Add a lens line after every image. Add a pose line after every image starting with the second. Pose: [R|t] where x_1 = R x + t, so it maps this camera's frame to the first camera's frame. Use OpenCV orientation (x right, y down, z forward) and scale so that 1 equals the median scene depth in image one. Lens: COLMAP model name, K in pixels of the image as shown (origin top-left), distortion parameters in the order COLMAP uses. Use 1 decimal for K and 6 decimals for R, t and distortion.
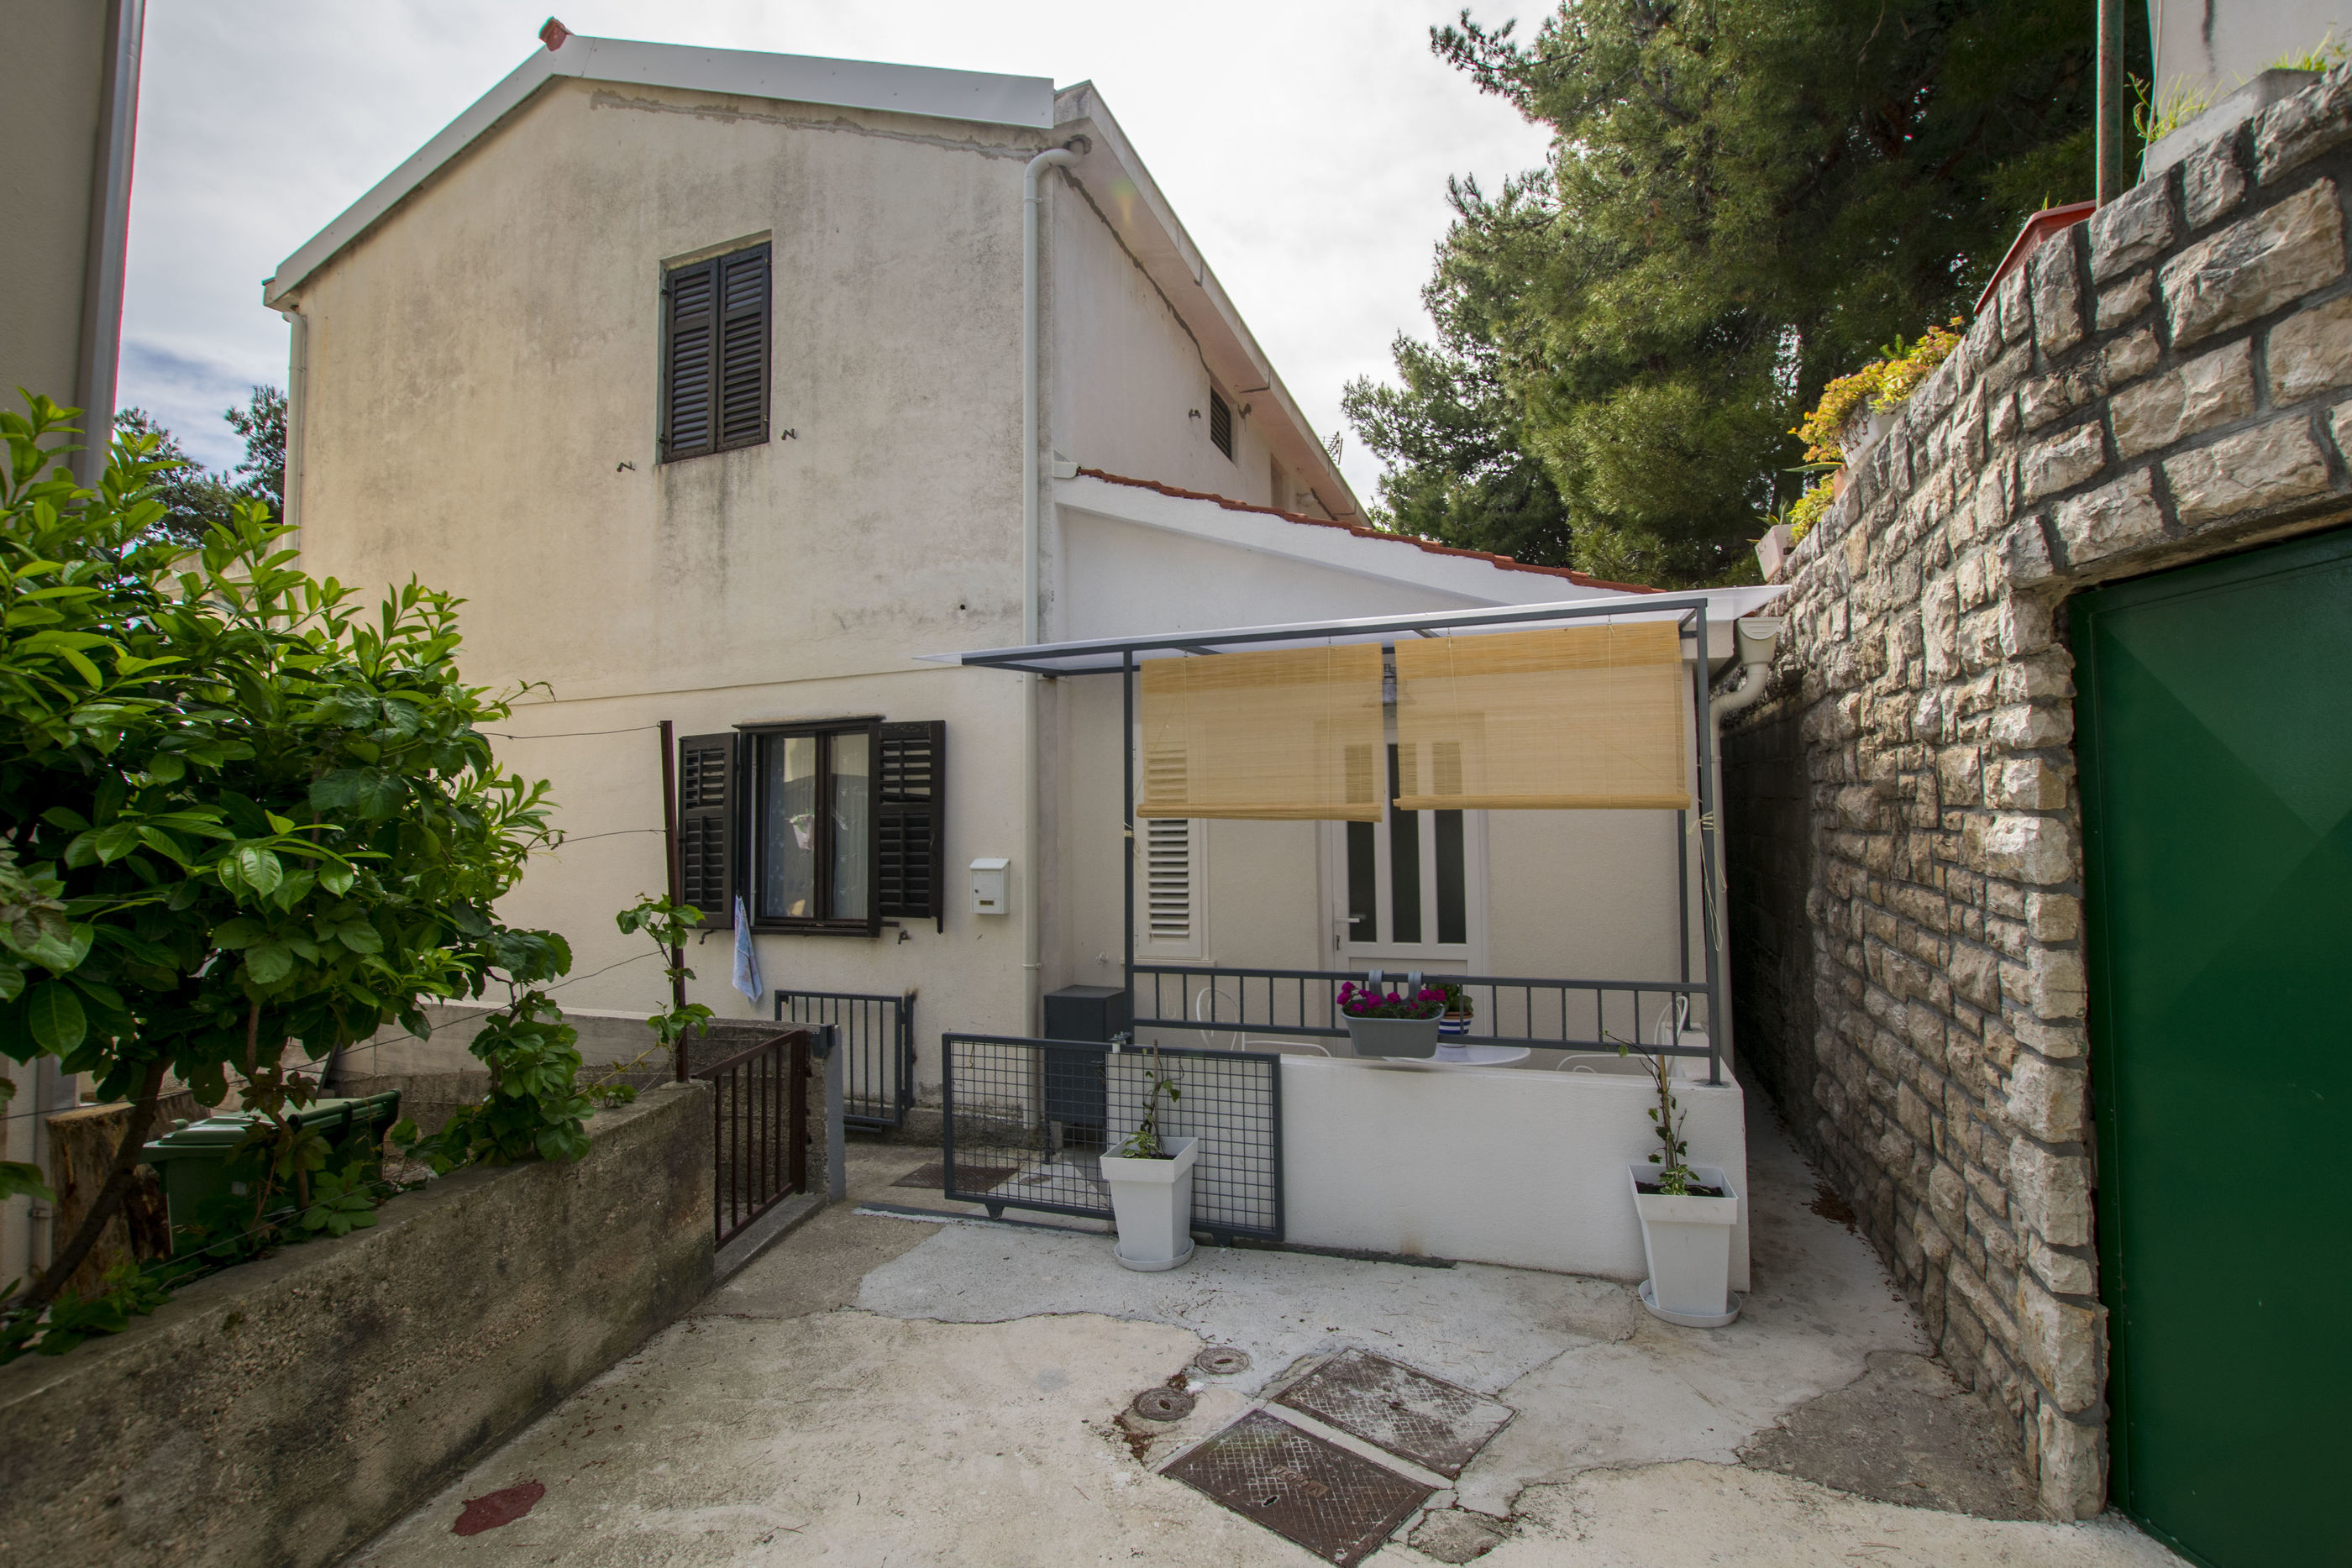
lens RADIAL K [[1032.9, 0, 1182.8], [0, 1032.9, 783.0], [0, 0, 1]] dist [-0.028457, 0.001686]
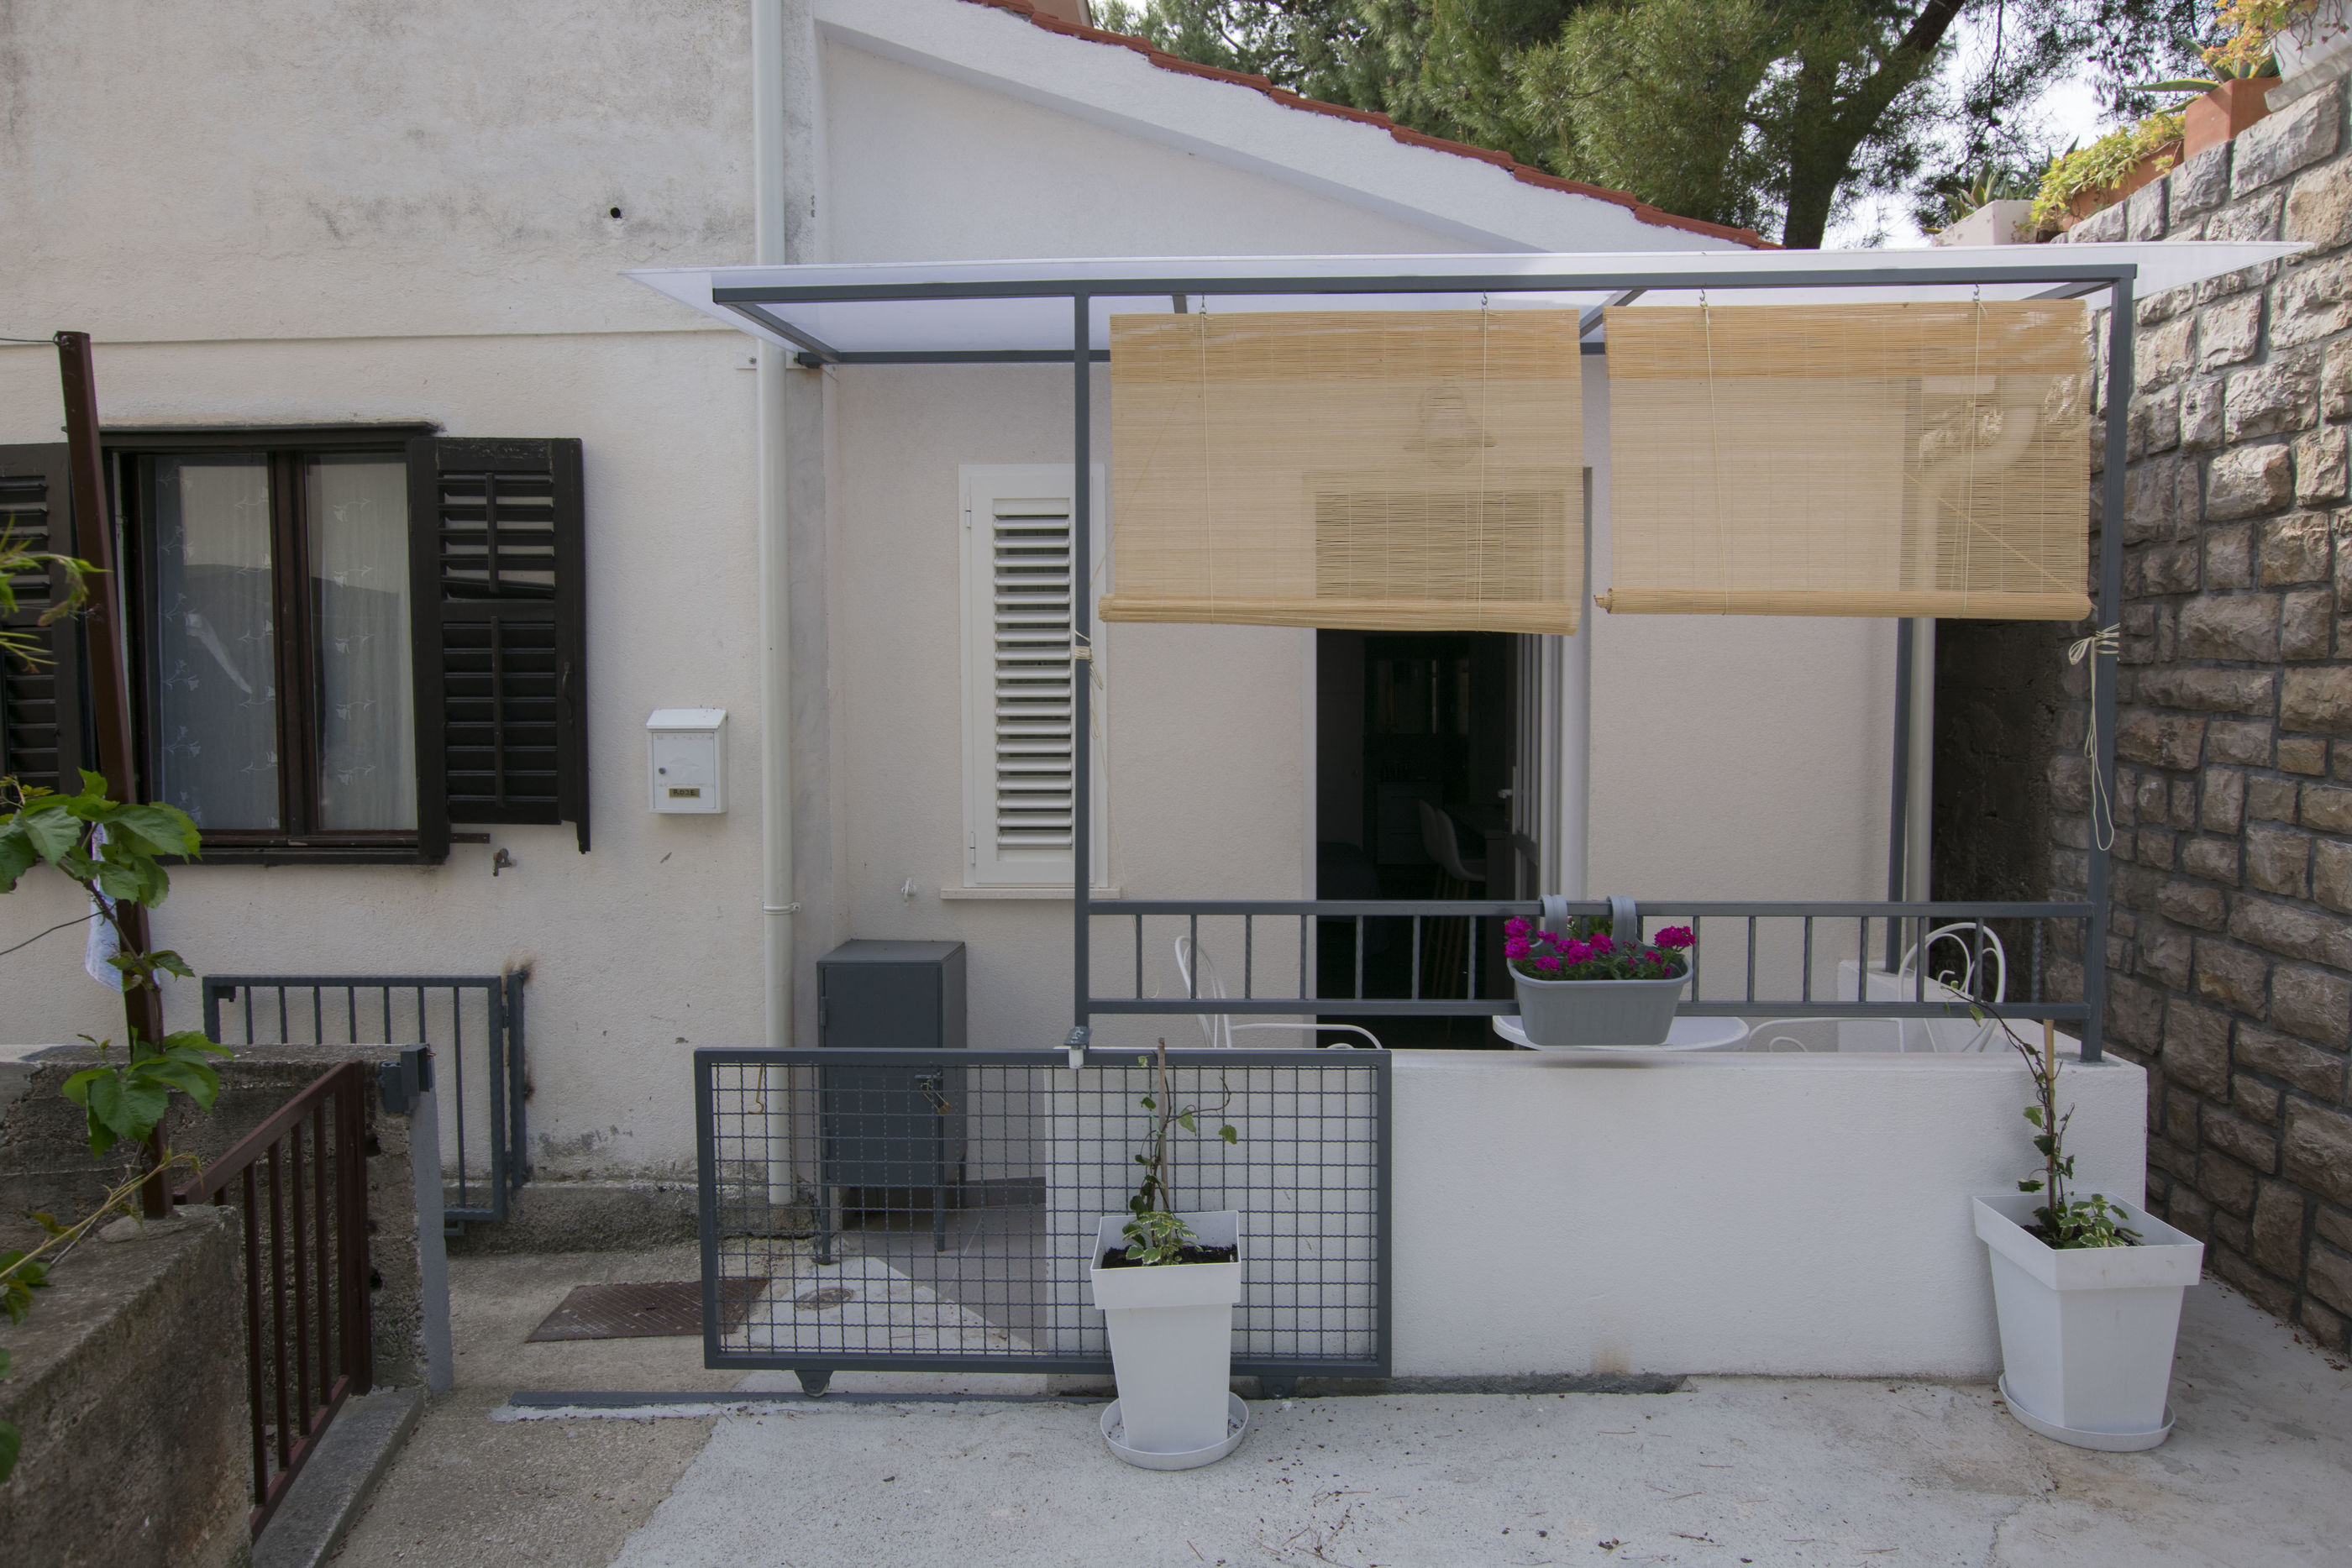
lens RADIAL K [[1473.0, 0, 1176.0], [0, 1473.0, 784.0], [0, 0, 1]] dist [-0.001162, 0.000385]
pose [[0.950906, -0.008660, 0.309359, -0.237918], [-0.023537, 0.994690, 0.100193, 0.038857], [-0.308584, -0.102555, 0.945652, 0.272898]]
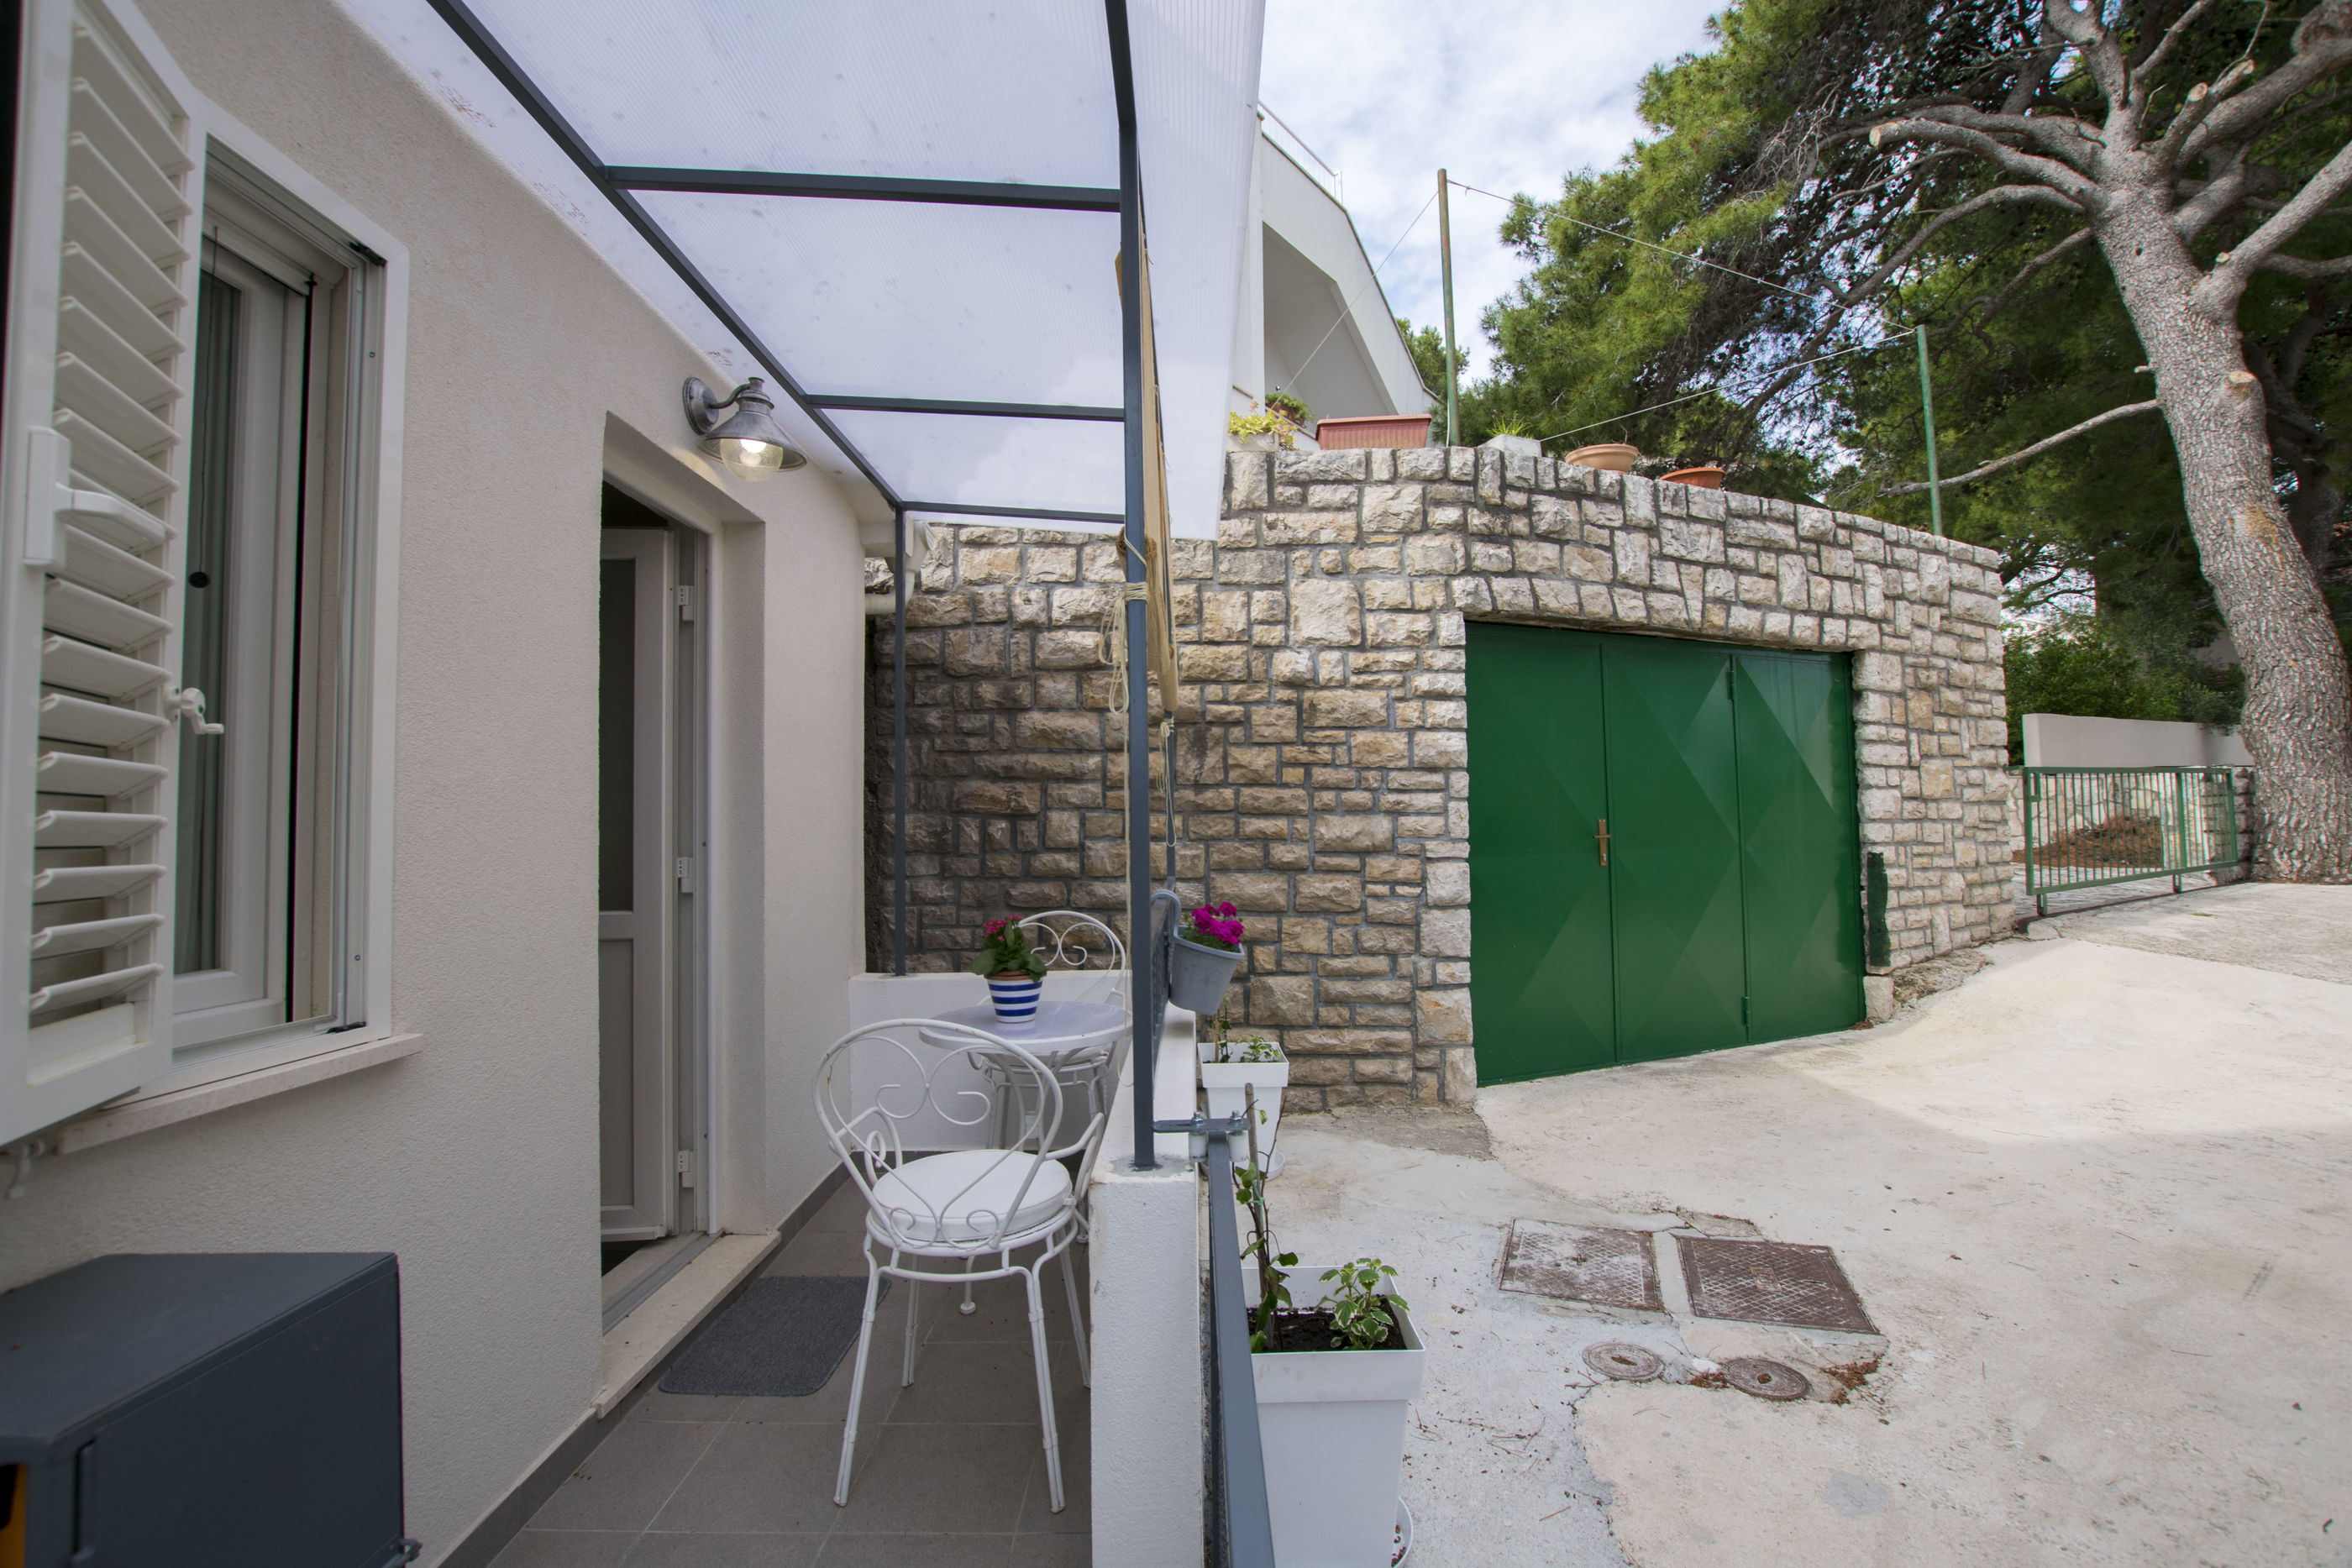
lens RADIAL K [[1032.9, 0, 1182.8], [0, 1032.9, 783.0], [0, 0, 1]] dist [-0.028457, 0.001686]
pose [[-0.334000, 0.067778, 0.940133, -0.409900], [-0.018559, 0.996745, -0.078453, 0.150946], [-0.942390, -0.043651, -0.331655, 1.114354]]
